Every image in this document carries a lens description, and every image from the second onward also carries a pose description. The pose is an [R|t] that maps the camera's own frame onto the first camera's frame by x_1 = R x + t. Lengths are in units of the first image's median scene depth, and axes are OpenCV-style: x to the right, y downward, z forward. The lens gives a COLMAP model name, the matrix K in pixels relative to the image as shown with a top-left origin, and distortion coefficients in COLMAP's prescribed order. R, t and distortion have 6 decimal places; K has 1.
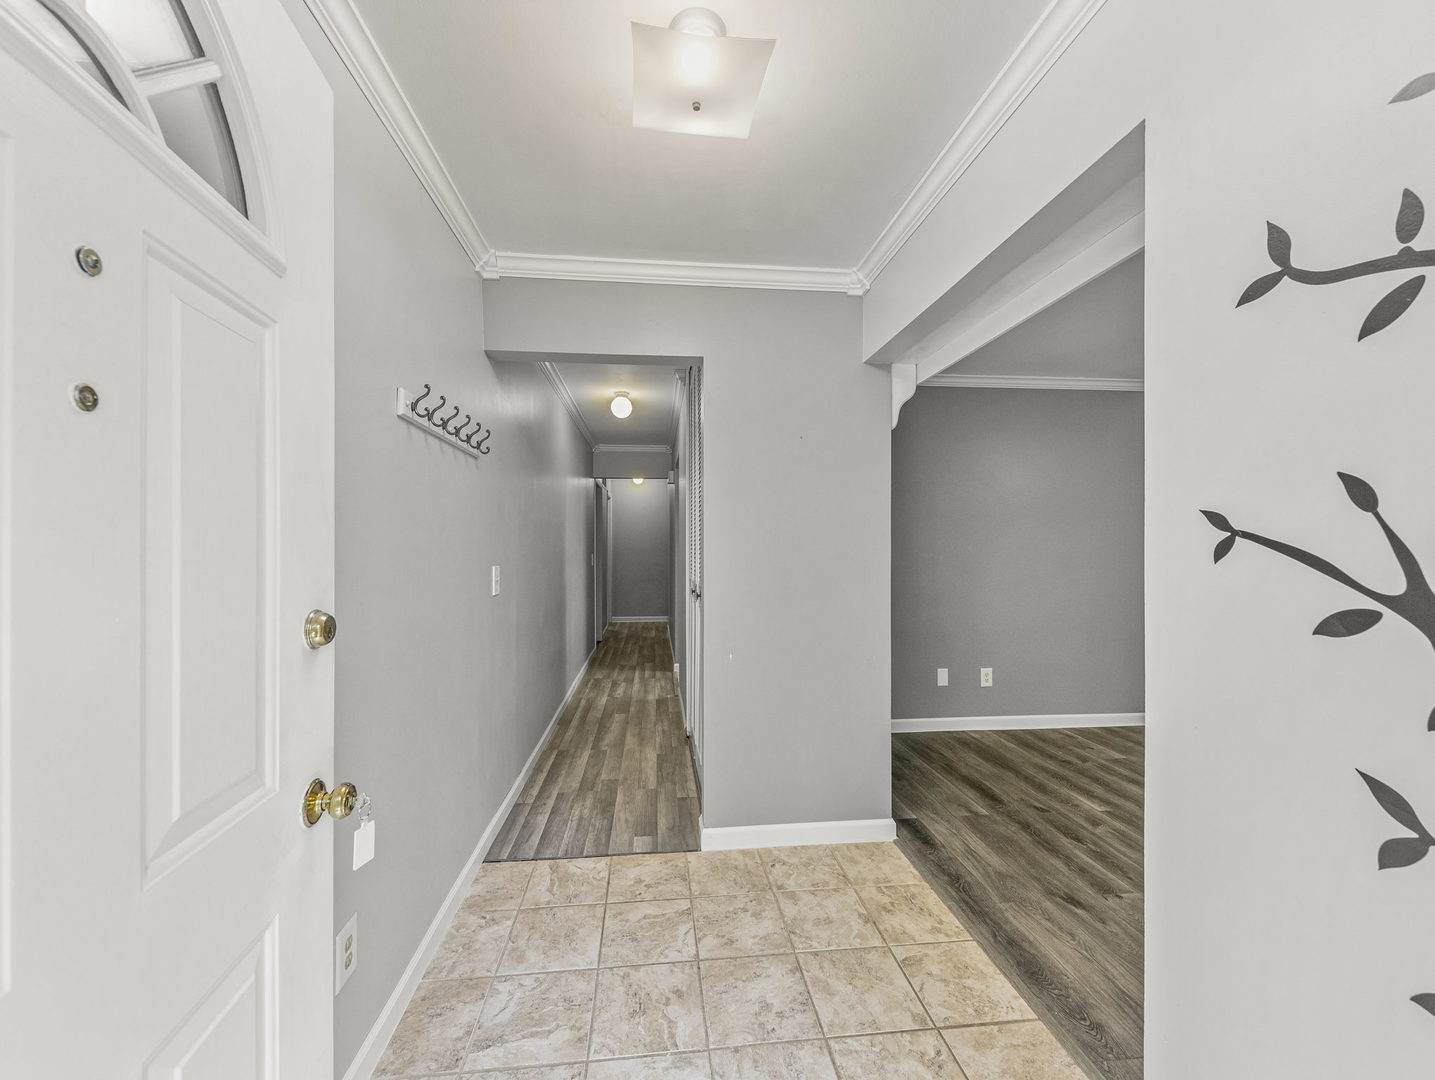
lens RADIAL K [[559.2, 0, 716.0], [0, 559.2, 542.8], [0, 0, 1]] dist [0.007897, -0.001156]
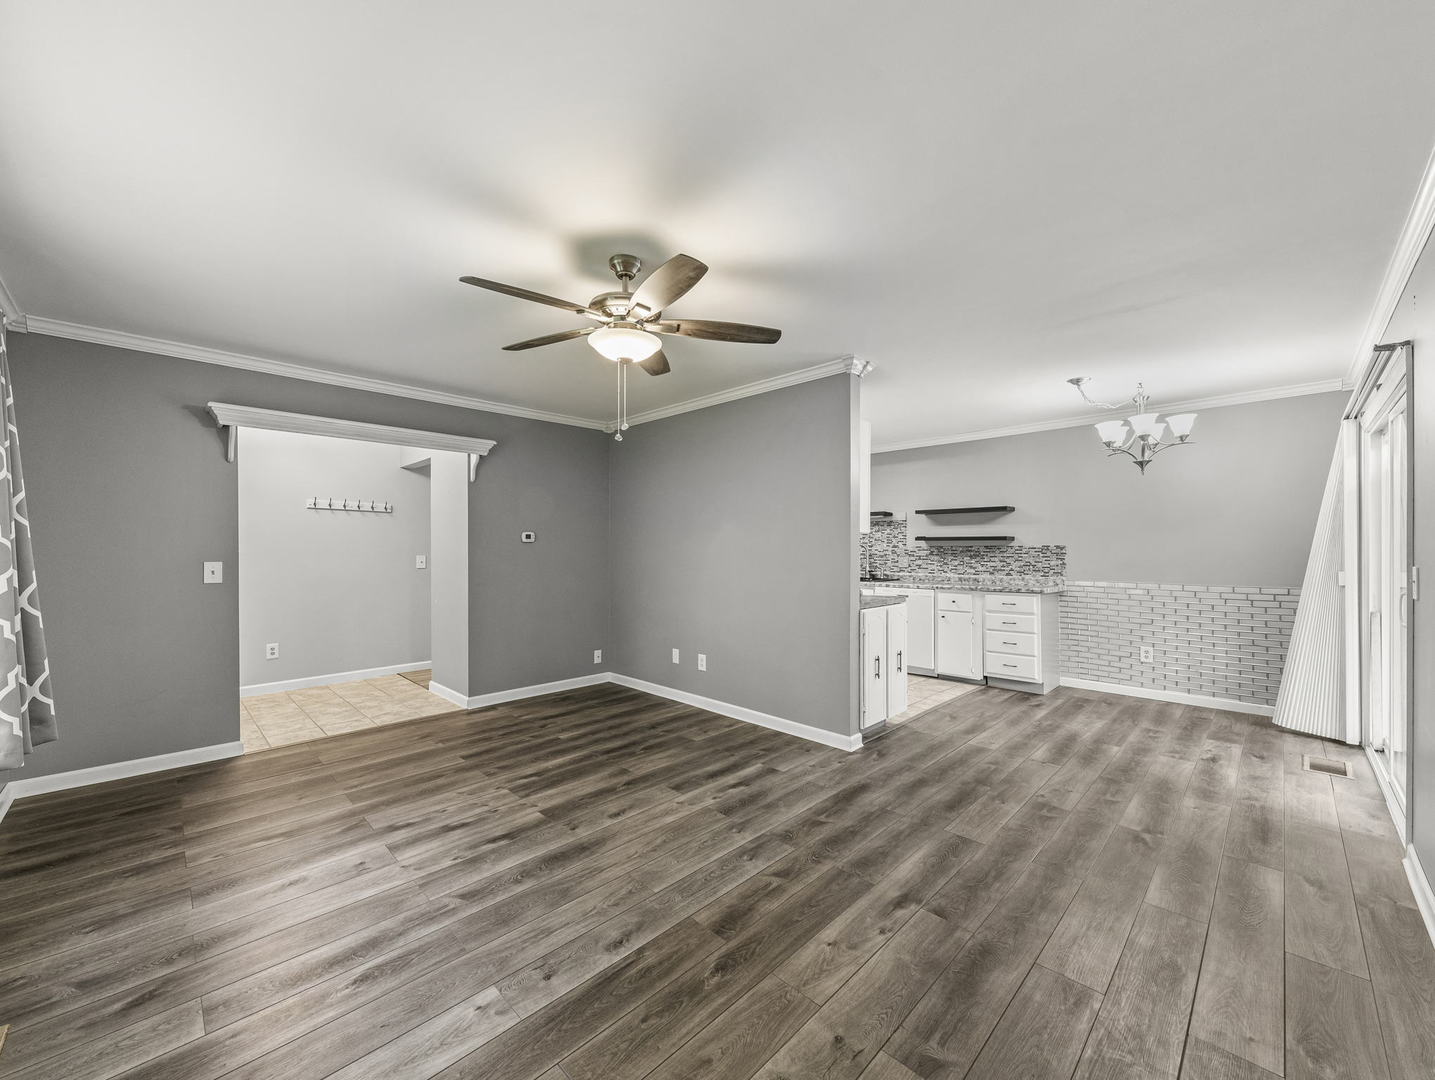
lens RADIAL K [[559.2, 0, 711.5], [0, 559.2, 545.8], [0, 0, 1]] dist [0.007897, -0.001156]
pose [[0.638895, -0.000796, -0.769294, 1.654919], [0.000900, 1.000000, -0.000287, -0.002036], [0.769293, -0.000509, 0.638895, 0.328248]]
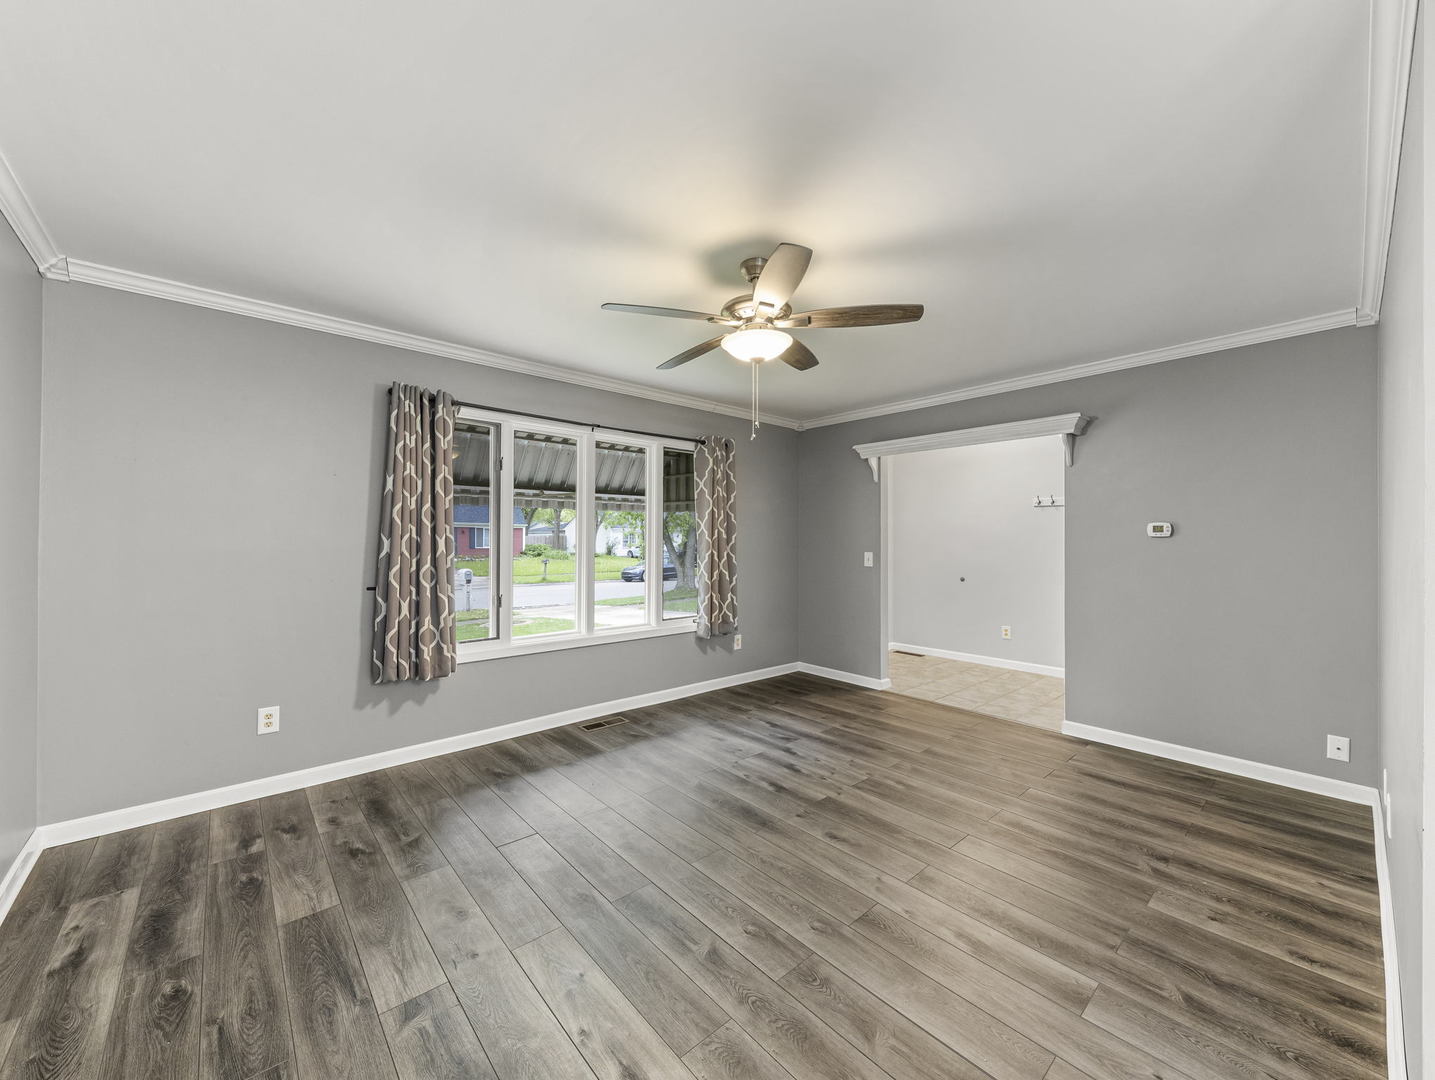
lens RADIAL K [[559.2, 0, 709.6], [0, 559.2, 535.7], [0, 0, 1]] dist [0.007897, -0.001156]
pose [[-0.809708, -0.007676, -0.586783, 1.510687], [-0.002635, 0.999952, -0.009444, -0.002708], [0.586827, -0.006101, -0.809689, 1.254865]]
